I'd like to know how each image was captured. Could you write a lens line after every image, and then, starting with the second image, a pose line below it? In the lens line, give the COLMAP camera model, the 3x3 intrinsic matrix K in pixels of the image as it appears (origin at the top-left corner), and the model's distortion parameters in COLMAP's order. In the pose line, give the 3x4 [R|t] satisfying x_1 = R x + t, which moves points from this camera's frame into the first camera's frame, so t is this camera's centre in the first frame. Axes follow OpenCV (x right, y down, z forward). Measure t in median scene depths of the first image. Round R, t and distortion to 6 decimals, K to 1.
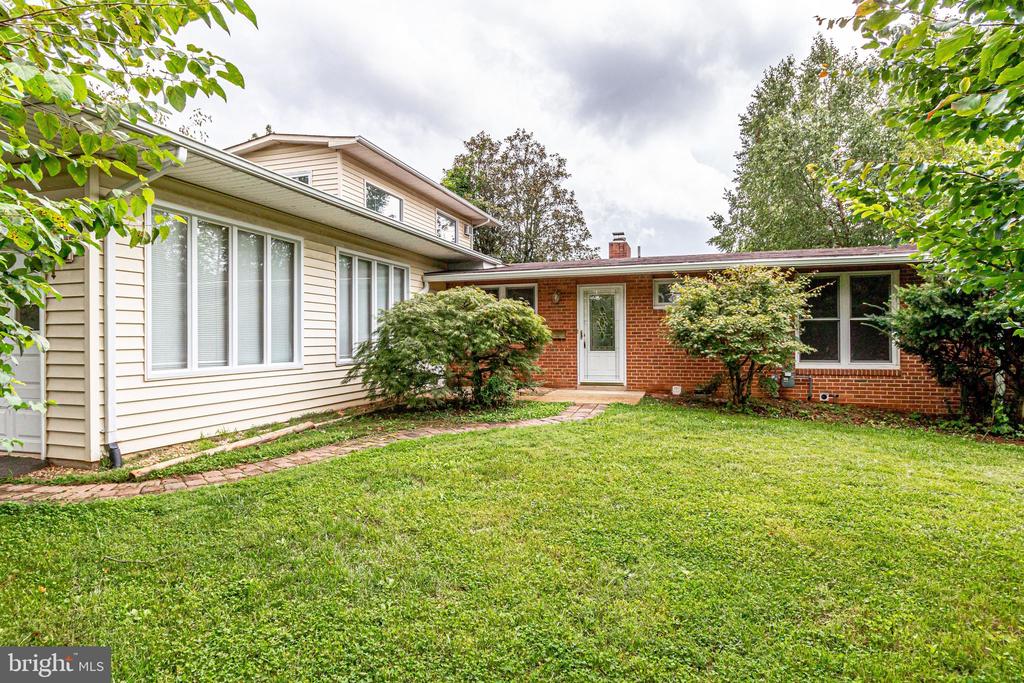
lens RADIAL K [[551.4, 0, 507.1], [0, 551.4, 338.8], [0, 0, 1]] dist [0.023751, 0.001633]
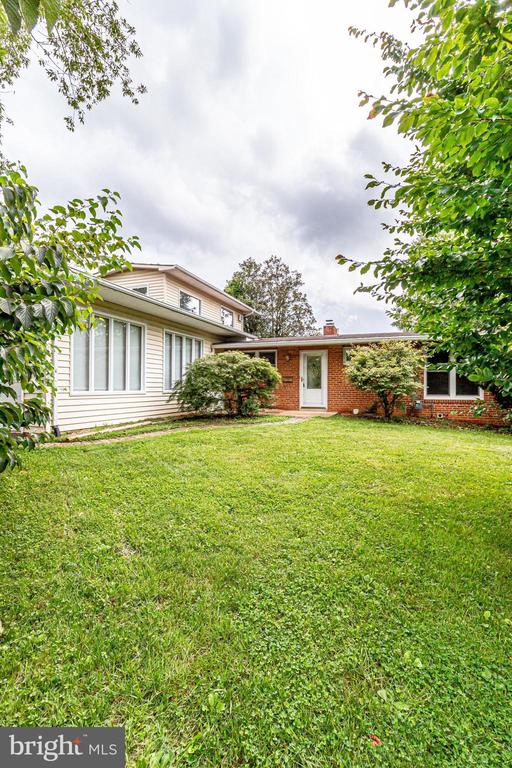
lens RADIAL K [[362.1, 0, 259.0], [0, 362.1, 386.6], [0, 0, 1]] dist [0.031142, 0.000173]
pose [[0.999471, 0.007967, -0.031545, 0.043067], [-0.008047, 0.999965, -0.002400, 0.023550], [0.031525, 0.002652, 0.999499, -0.176239]]
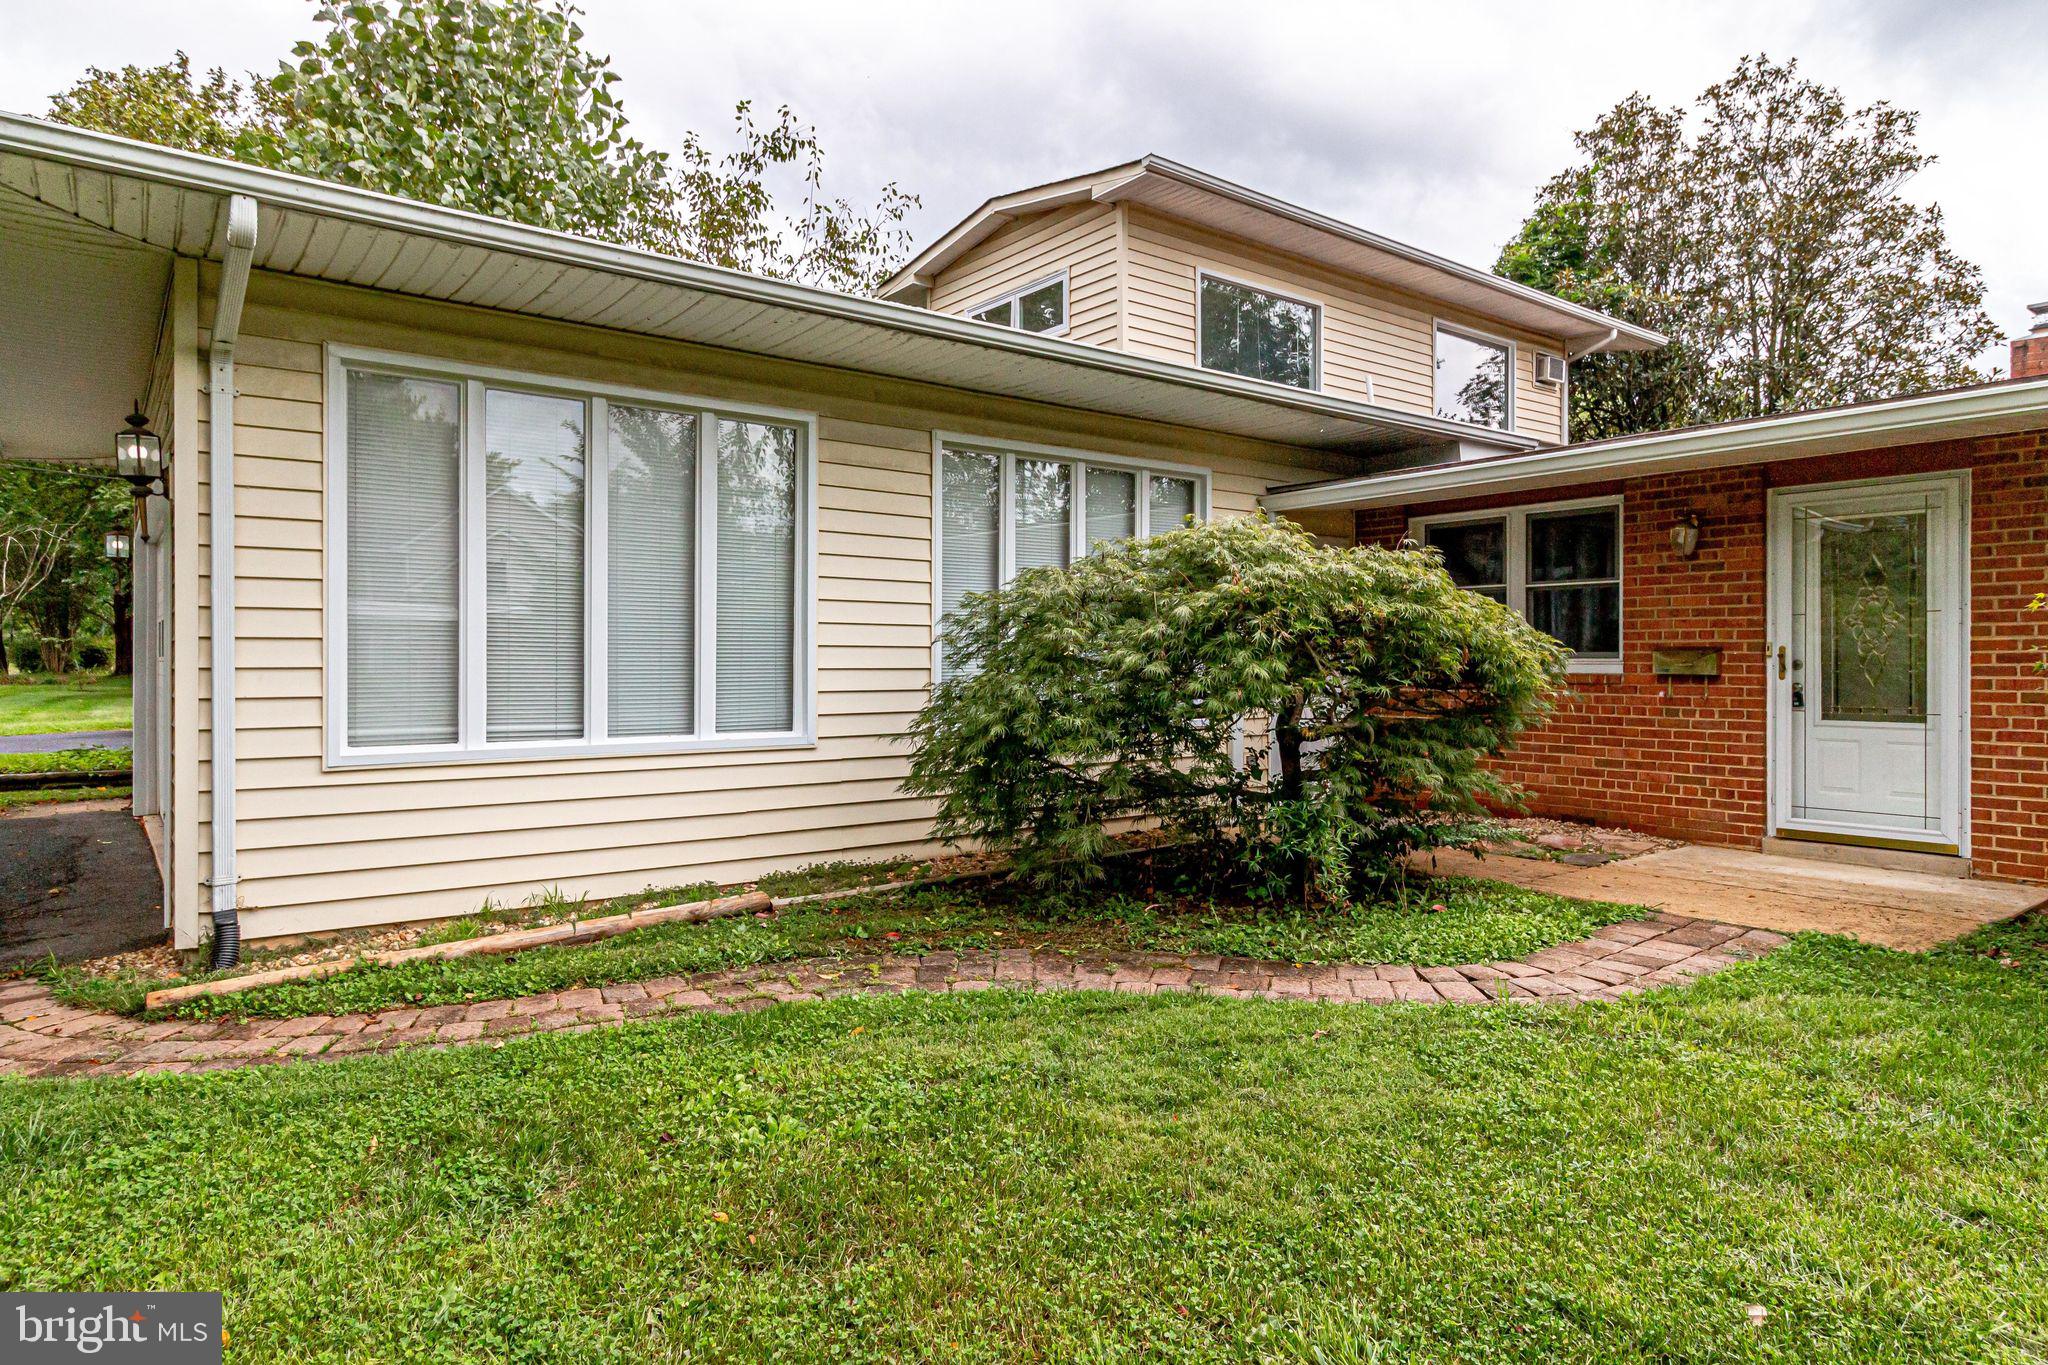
lens RADIAL K [[1200.6, 0, 1045.2], [0, 1200.6, 670.6], [0, 0, 1]] dist [0.007248, -0.003814]
pose [[0.828588, 0.010289, -0.559764, 0.201803], [-0.005355, 0.999931, 0.010453, -0.009343], [0.559833, -0.005663, 0.828586, 0.323443]]
